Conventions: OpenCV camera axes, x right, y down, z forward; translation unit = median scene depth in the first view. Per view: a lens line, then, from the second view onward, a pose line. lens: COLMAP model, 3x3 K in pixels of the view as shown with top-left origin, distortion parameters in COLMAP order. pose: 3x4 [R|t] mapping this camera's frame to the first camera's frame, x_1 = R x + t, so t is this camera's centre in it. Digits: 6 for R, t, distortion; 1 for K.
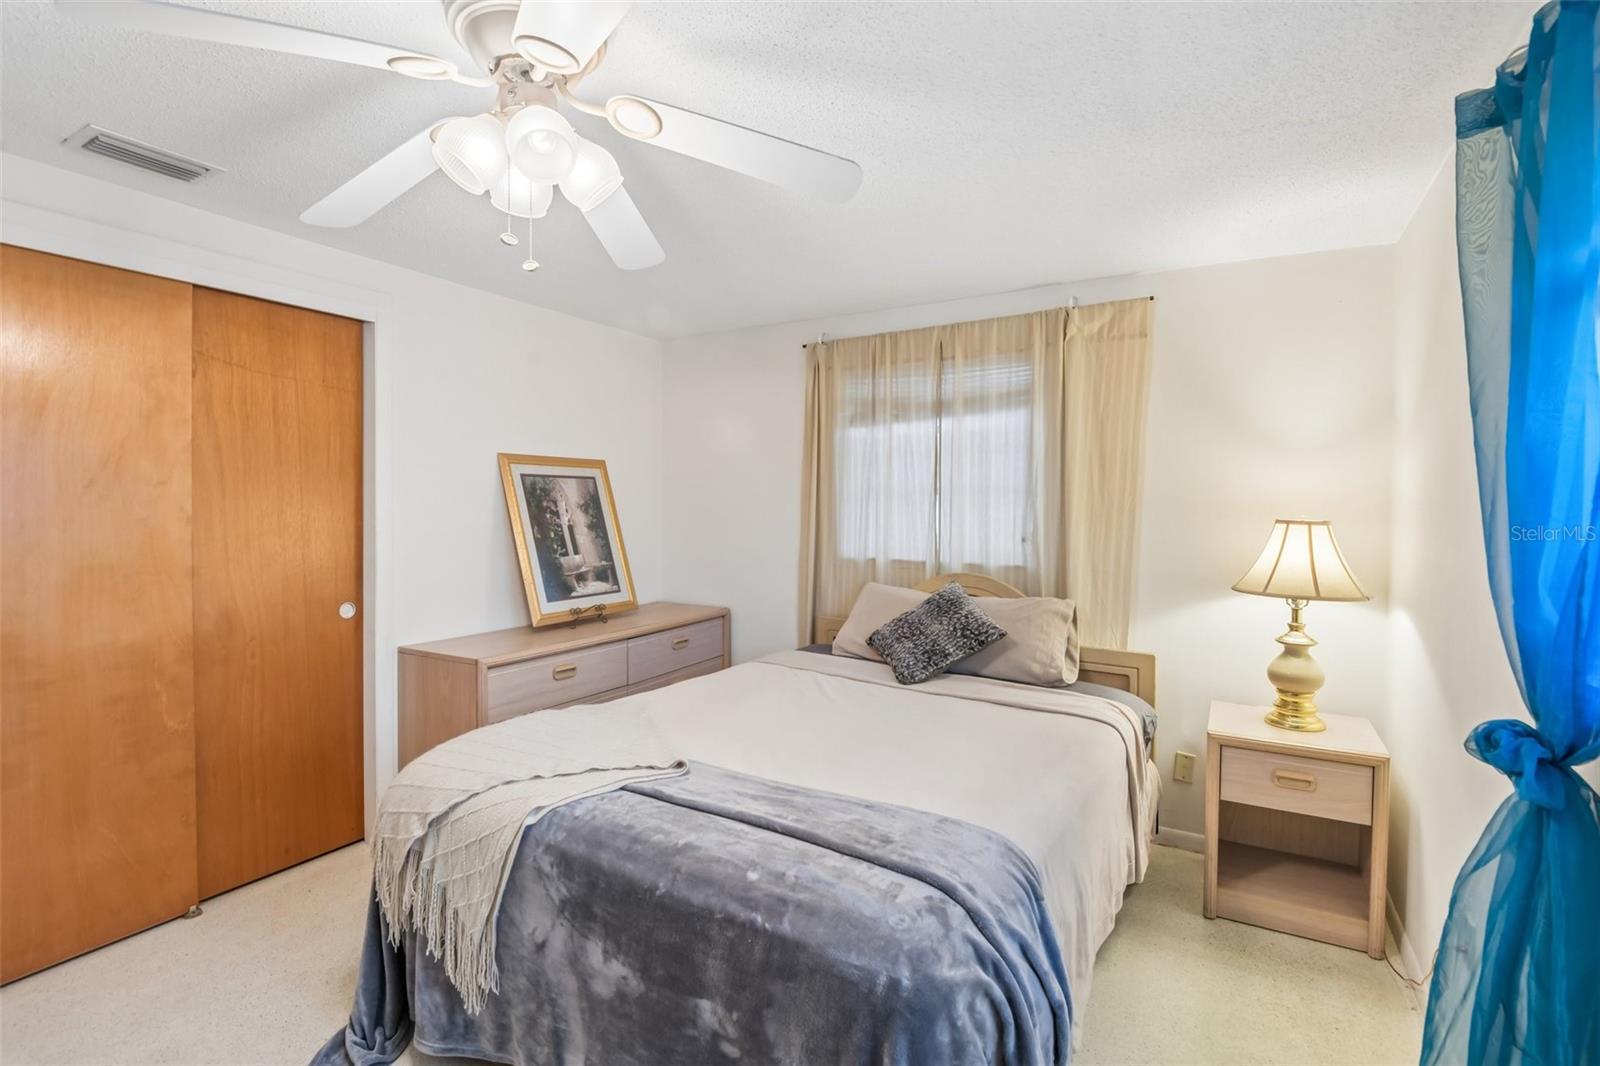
lens RADIAL K [[727.5, 0, 799.8], [0, 727.5, 516.3], [0, 0, 1]] dist [0.010247, -0.017724]
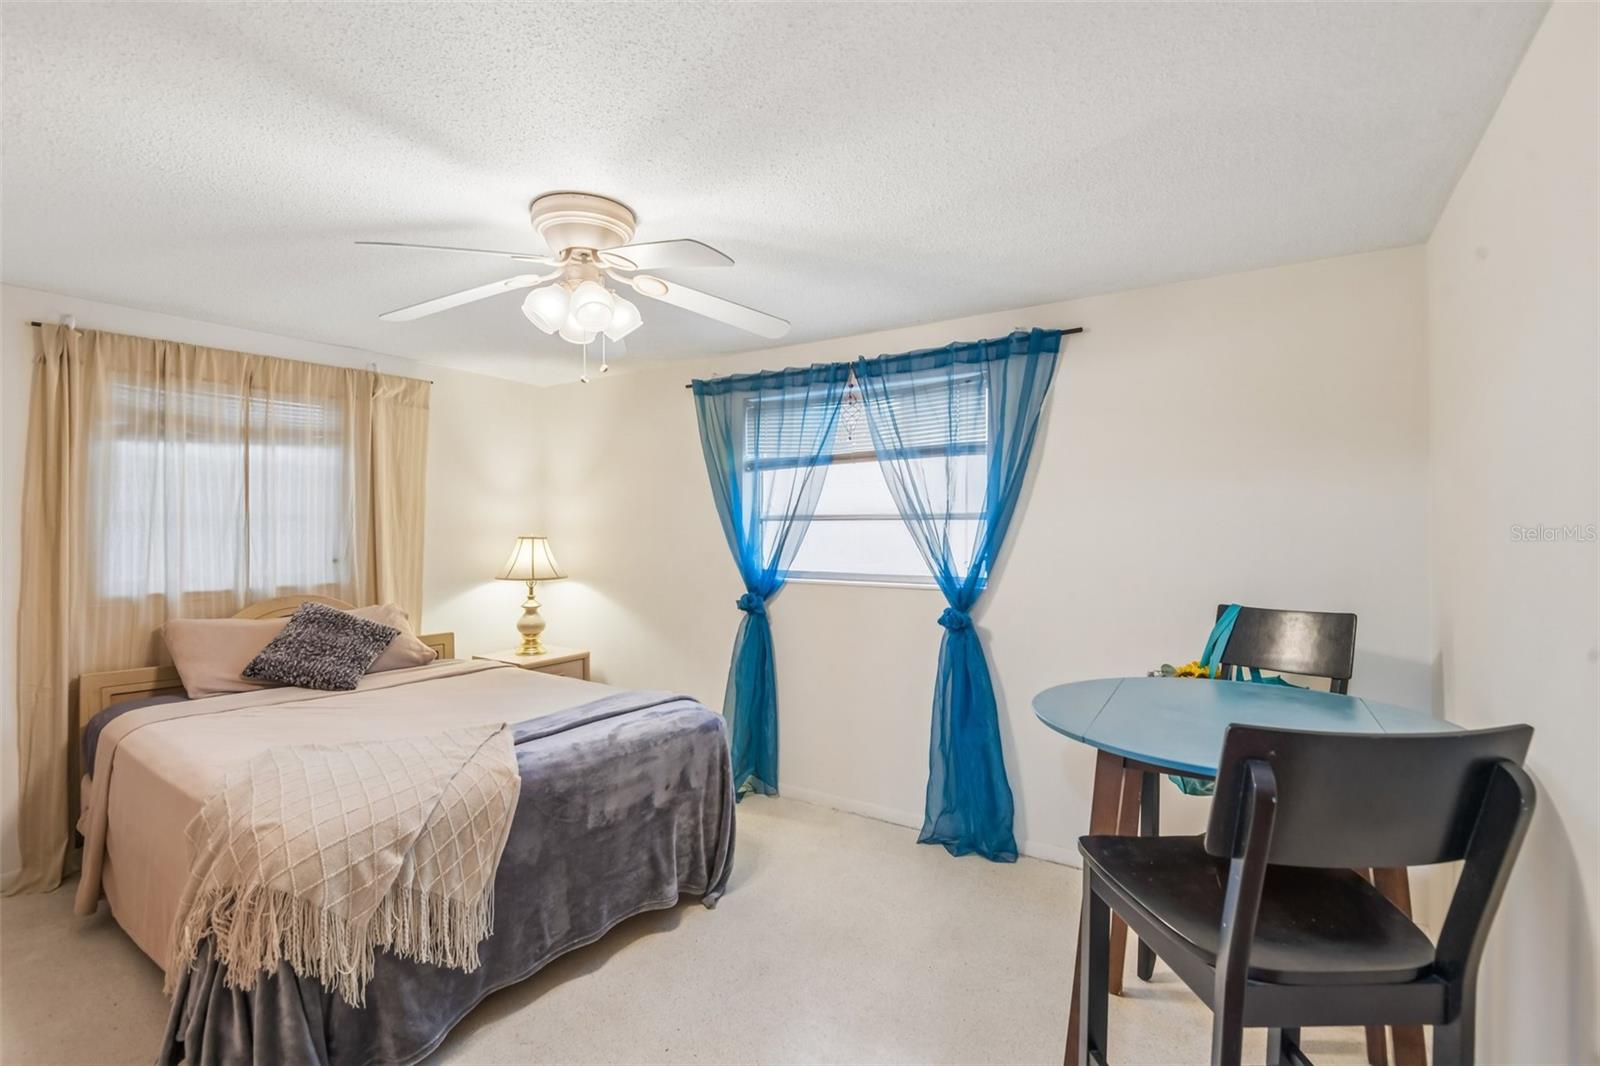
lens RADIAL K [[727.5, 0, 799.8], [0, 727.5, 516.3], [0, 0, 1]] dist [0.010247, -0.017724]
pose [[0.039091, 0.002290, 0.999233, -0.811174], [0.018672, 0.999821, -0.003022, -0.020084], [-0.999061, 0.018776, 0.039041, 0.211904]]
